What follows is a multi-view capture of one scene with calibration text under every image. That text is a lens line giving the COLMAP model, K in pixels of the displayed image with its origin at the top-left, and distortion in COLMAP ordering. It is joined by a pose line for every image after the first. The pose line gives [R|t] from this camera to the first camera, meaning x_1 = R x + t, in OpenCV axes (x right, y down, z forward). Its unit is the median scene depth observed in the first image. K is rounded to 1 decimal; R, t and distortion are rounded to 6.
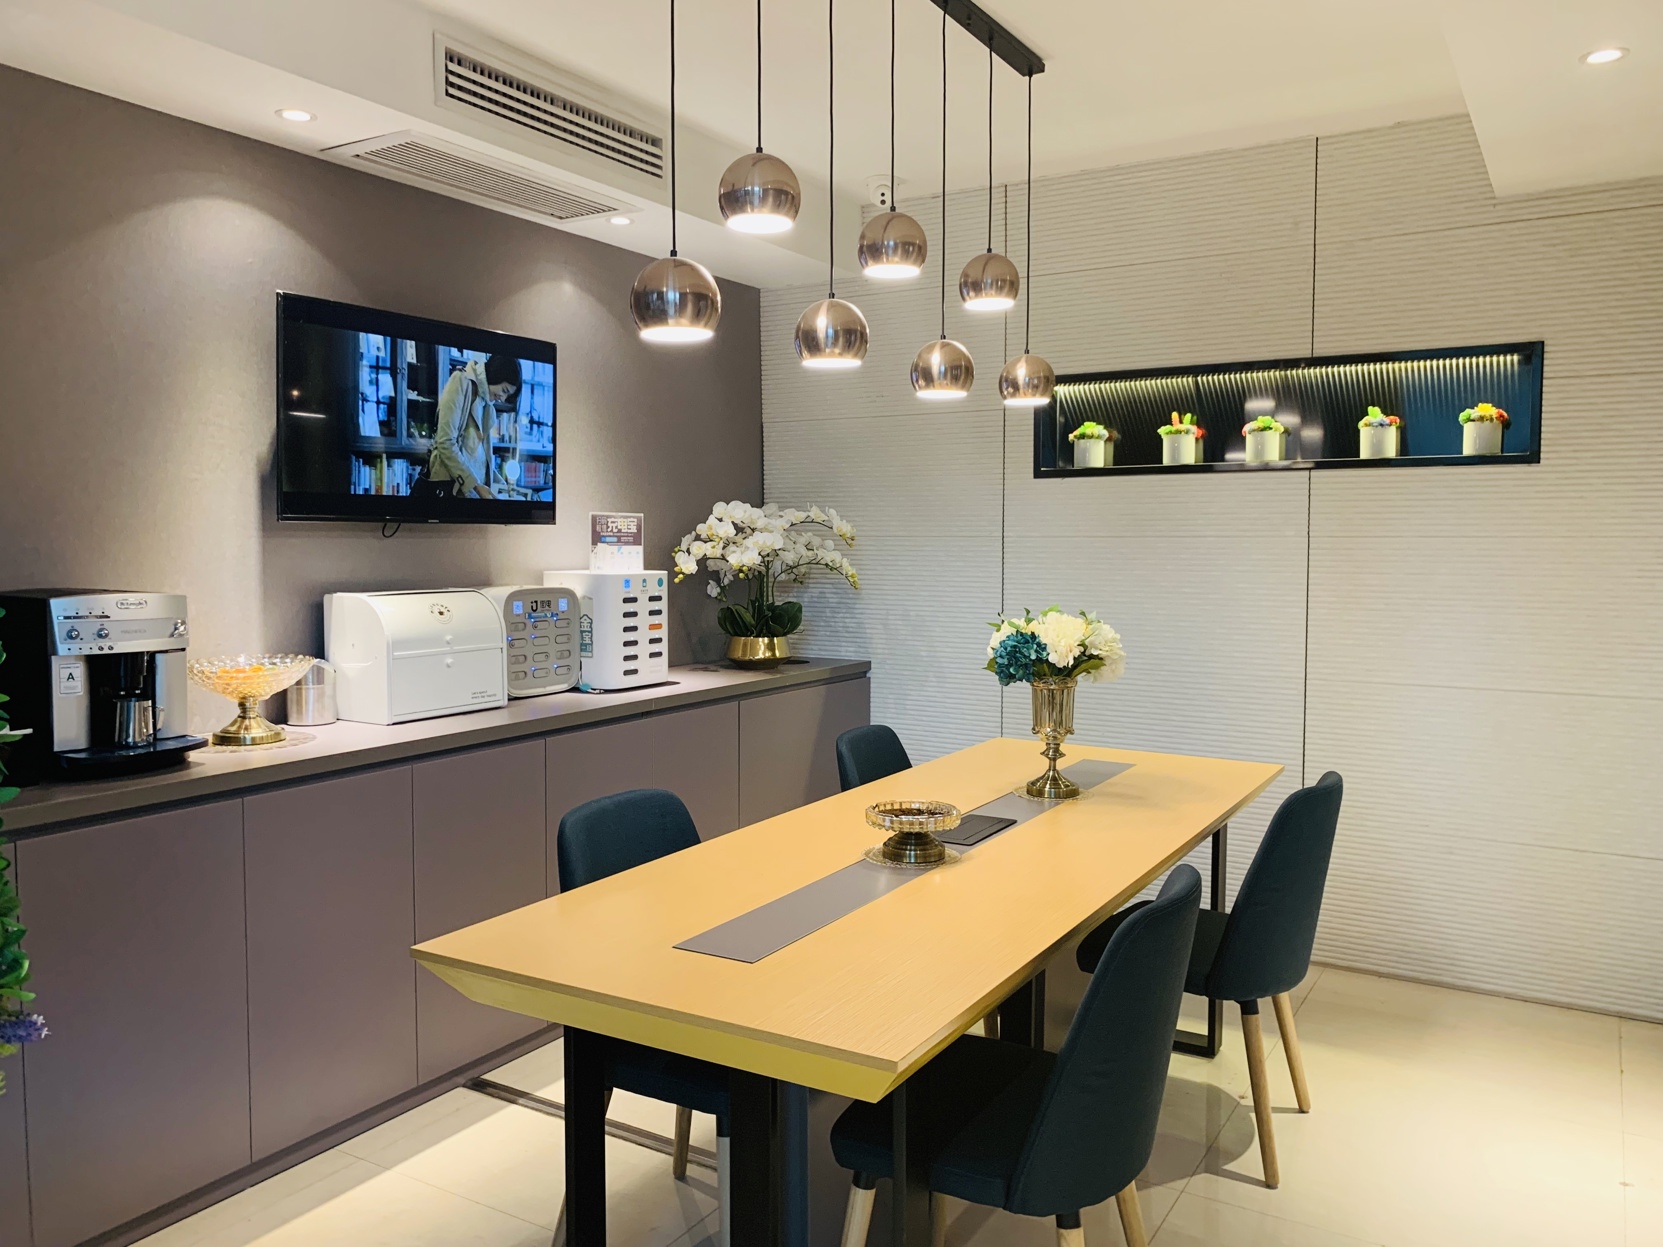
lens RADIAL K [[1251.2, 0, 831.5], [0, 1251.2, 623.5], [0, 0, 1]] dist [-0.041605, -0.001912]
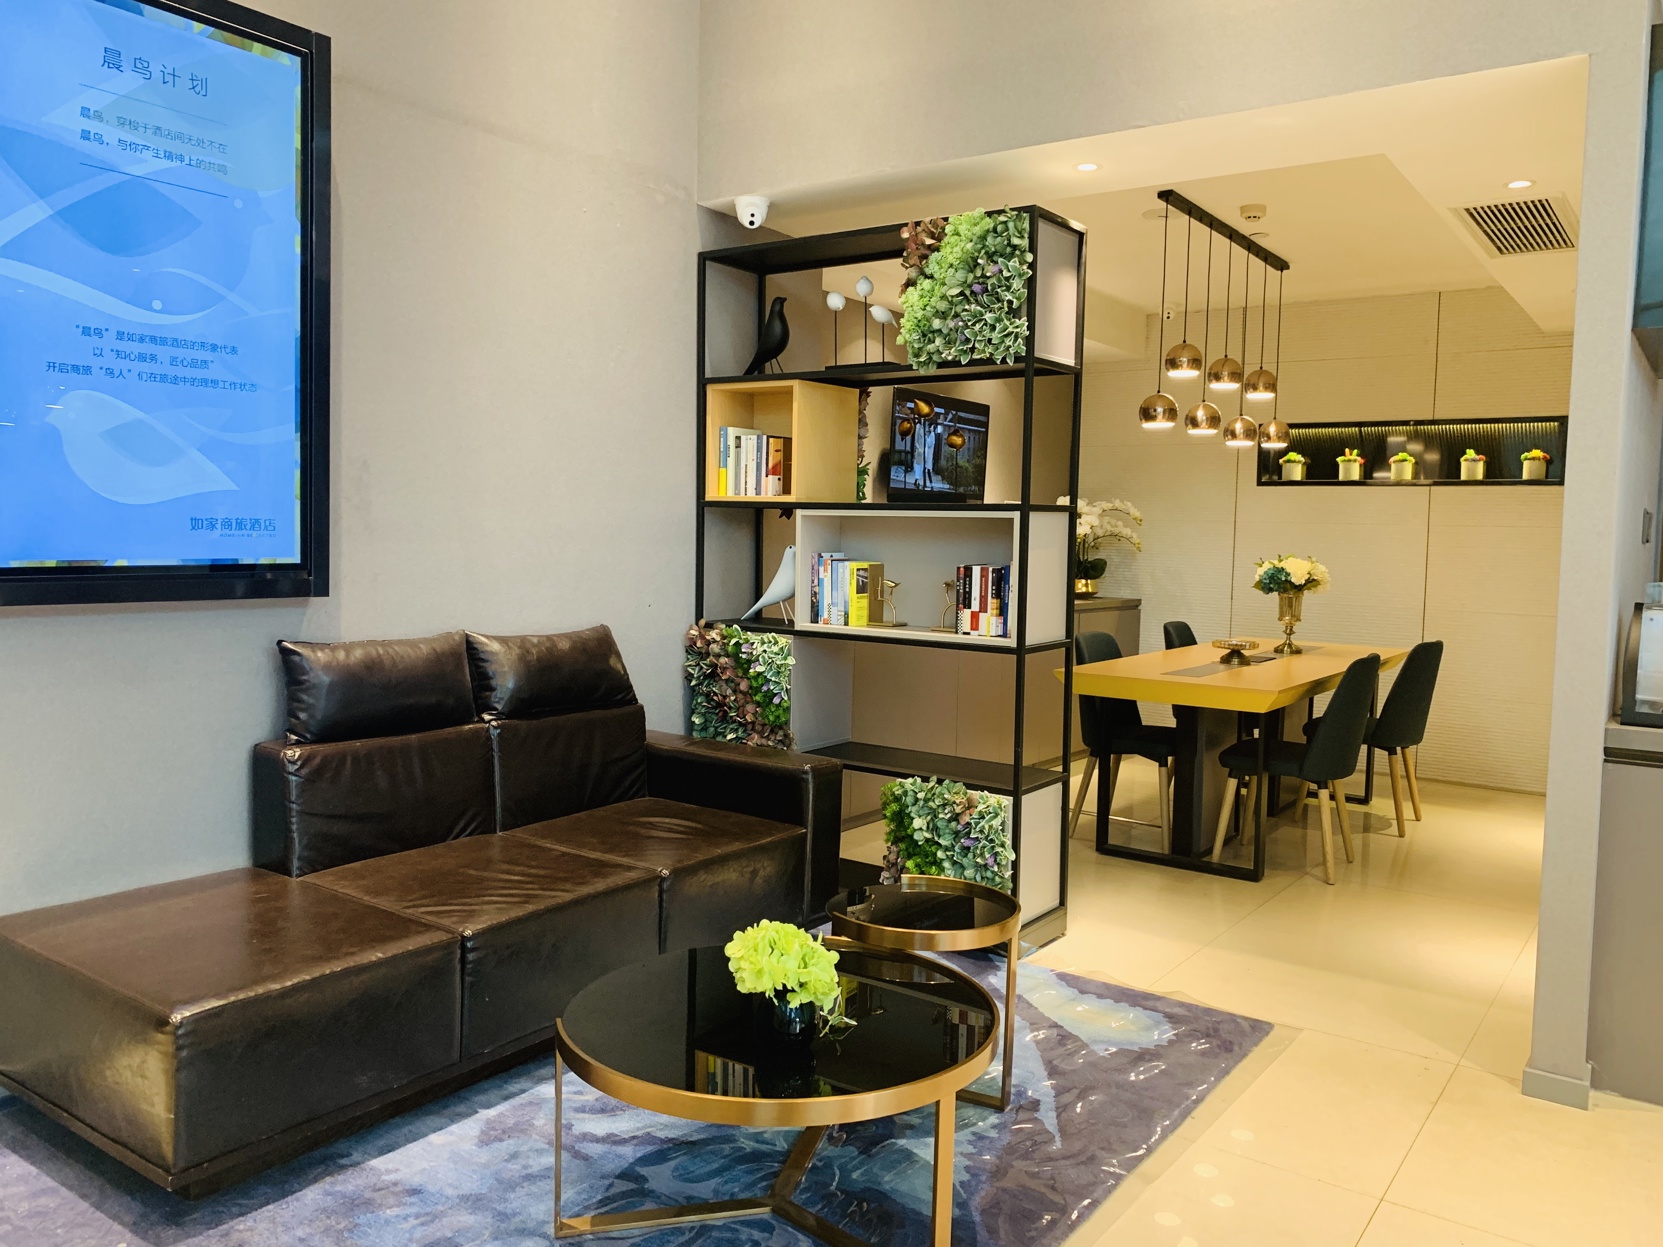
lens RADIAL K [[1333.7, 0, 742.3], [0, 1333.7, 616.4], [0, 0, 1]] dist [-0.075874, 0.000105]
pose [[0.993033, 0.032304, -0.113326, -0.336046], [-0.033130, 0.999436, -0.005412, 0.094236], [0.113087, 0.009129, 0.993543, -0.863723]]
